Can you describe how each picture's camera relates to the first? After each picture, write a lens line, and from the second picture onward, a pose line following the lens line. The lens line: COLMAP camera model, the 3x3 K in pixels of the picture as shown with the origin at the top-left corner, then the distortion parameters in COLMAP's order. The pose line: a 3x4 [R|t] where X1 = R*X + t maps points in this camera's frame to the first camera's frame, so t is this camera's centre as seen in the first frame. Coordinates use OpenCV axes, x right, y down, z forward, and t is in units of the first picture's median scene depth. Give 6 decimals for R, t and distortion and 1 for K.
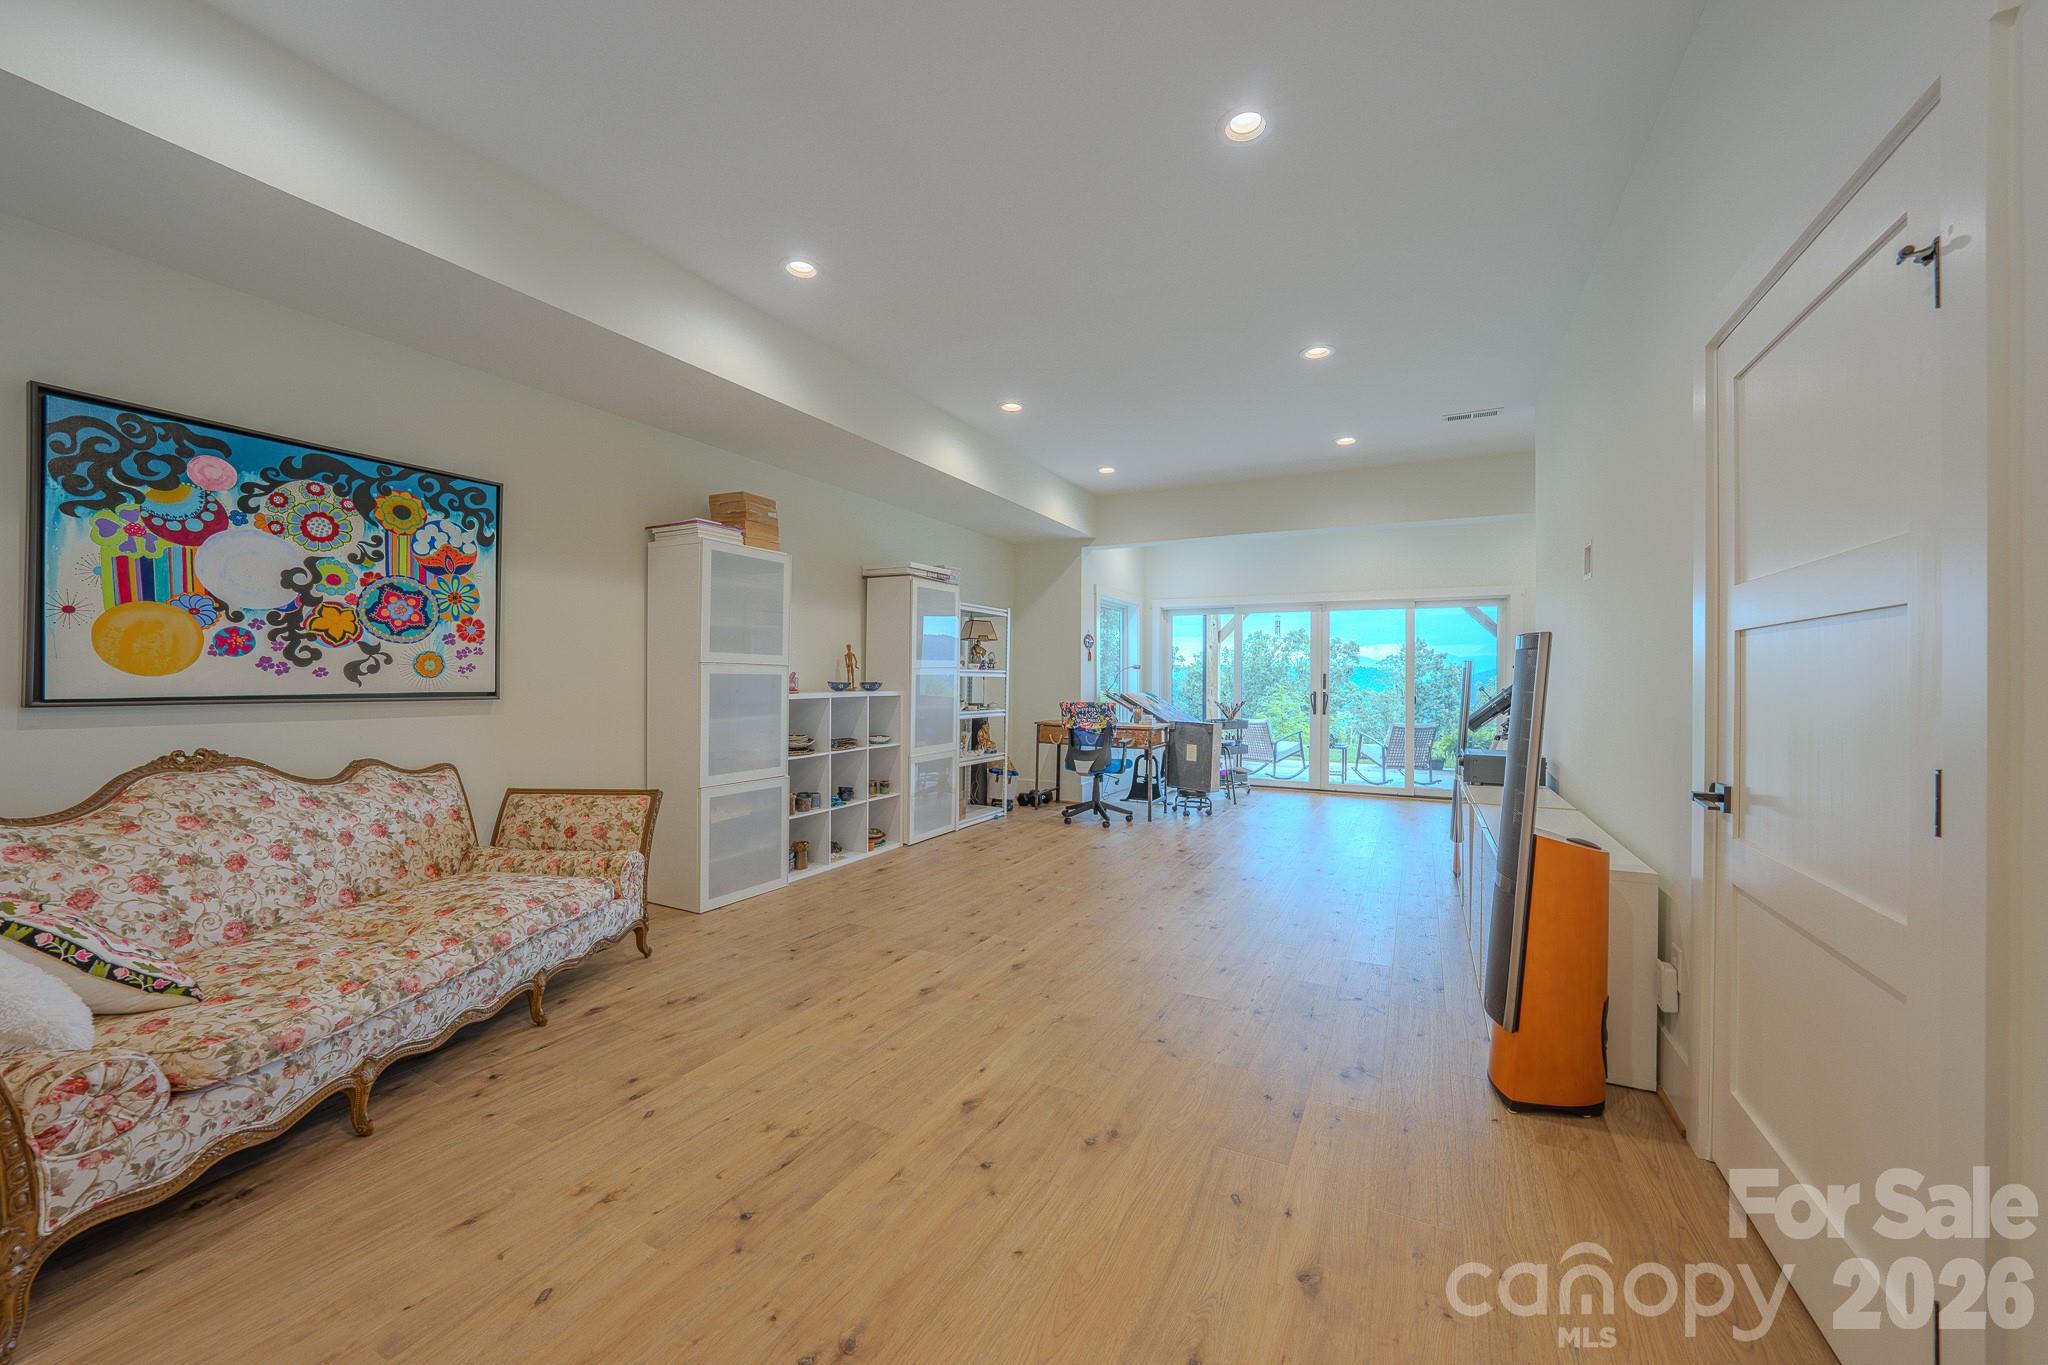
lens RADIAL K [[763.4, 0, 1033.4], [0, 763.4, 679.1], [0, 0, 1]] dist [-0.000939, -0.000085]
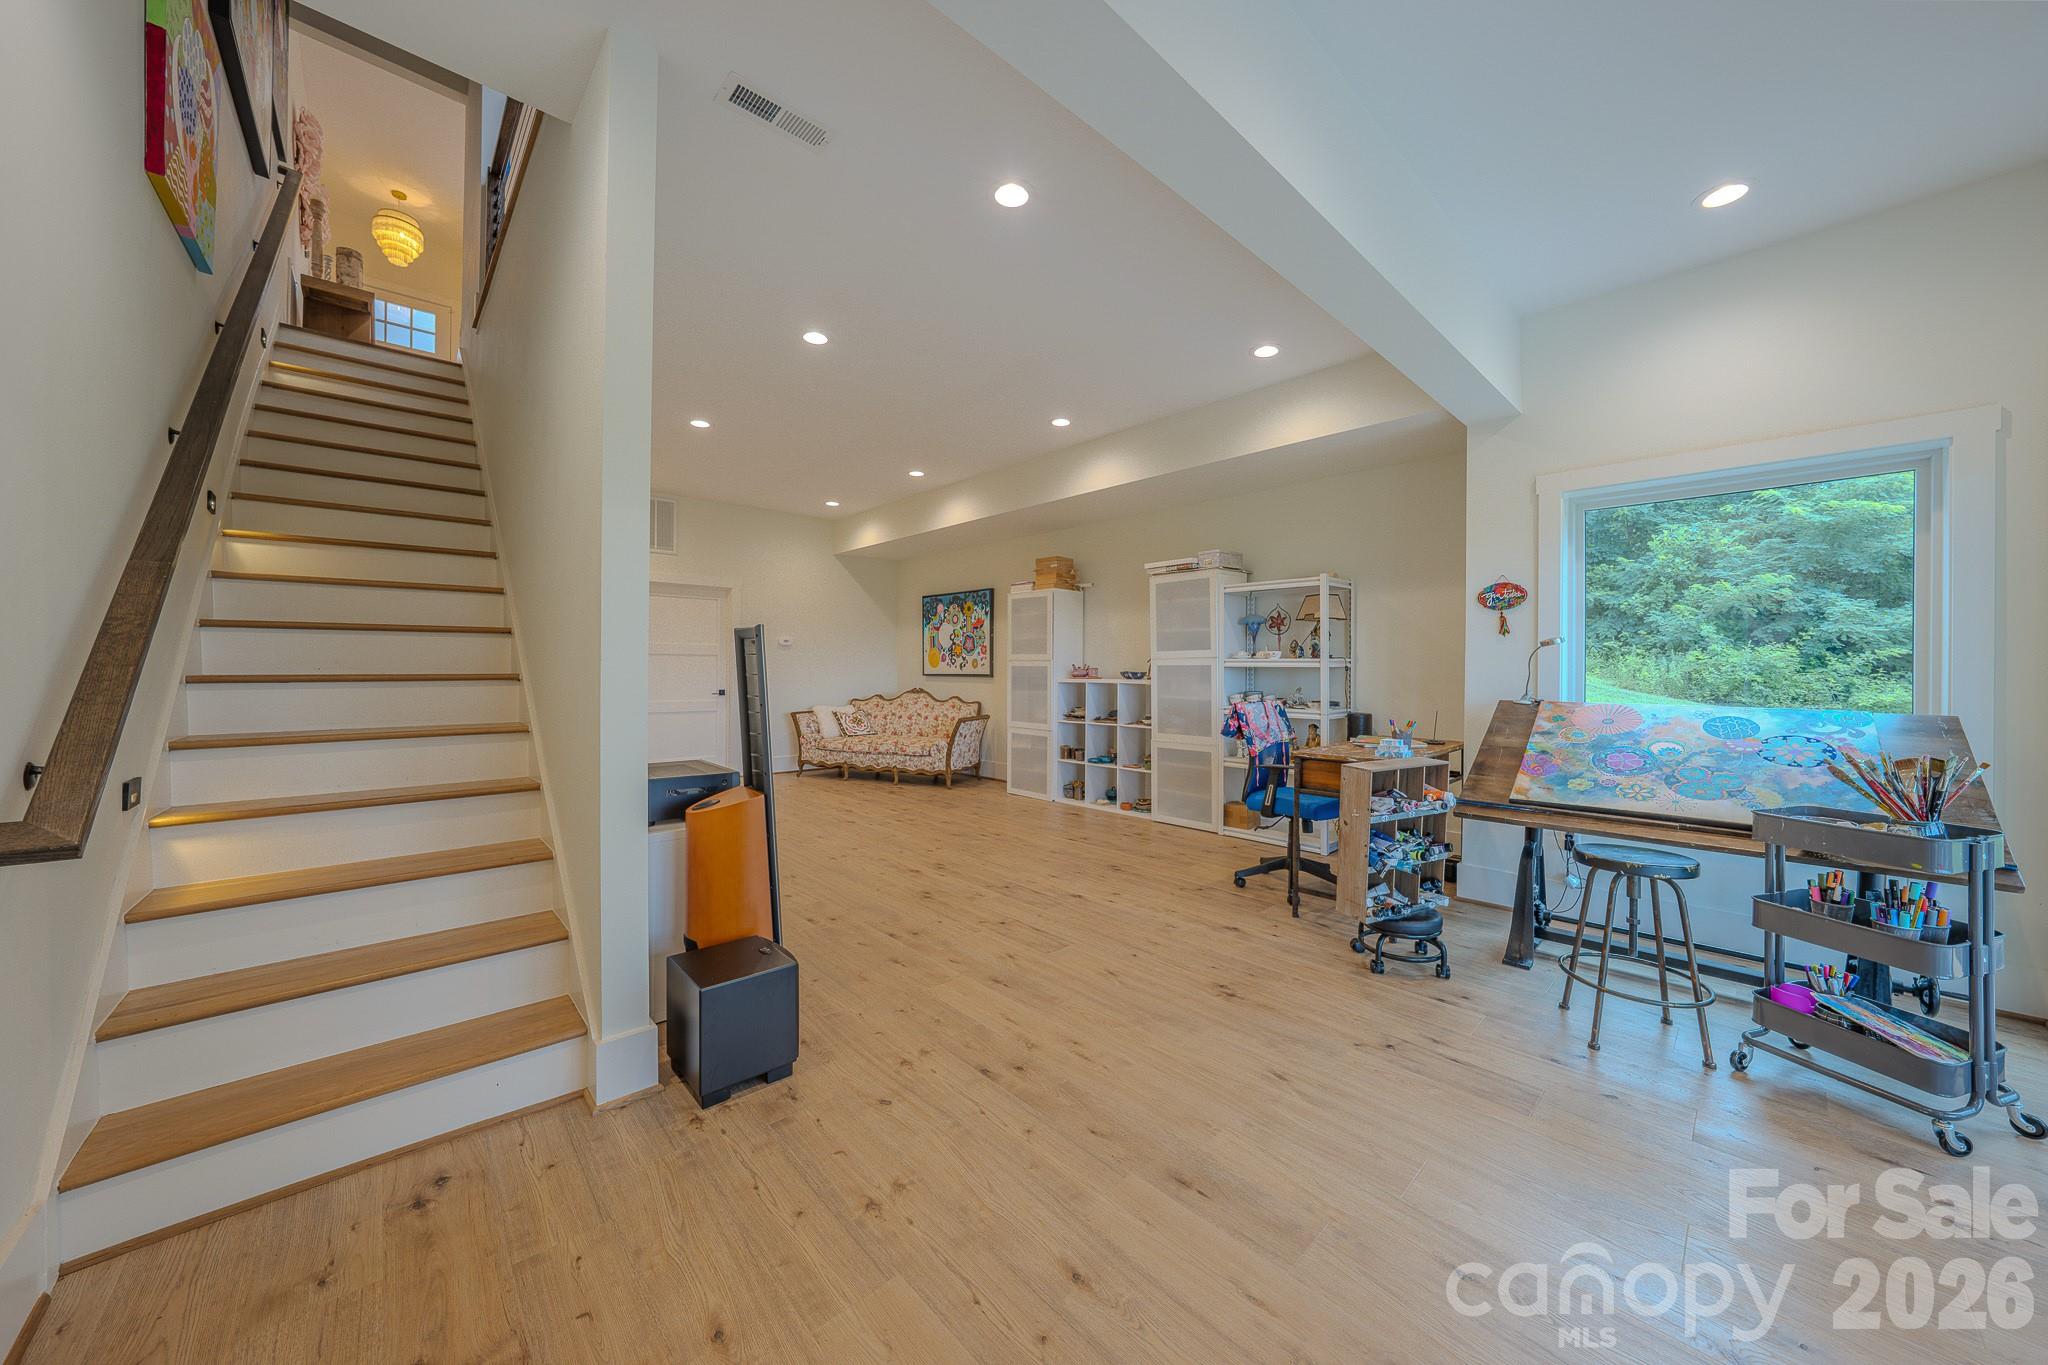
lens RADIAL K [[715.4, 0, 1032.0], [0, 715.4, 672.5], [0, 0, 1]] dist [-0.015079, 0.000866]
pose [[-0.342278, -0.005502, -0.939583, 1.530257], [-0.012553, 0.999920, -0.001283, 0.013477], [0.939515, 0.011355, -0.342320, 2.108237]]
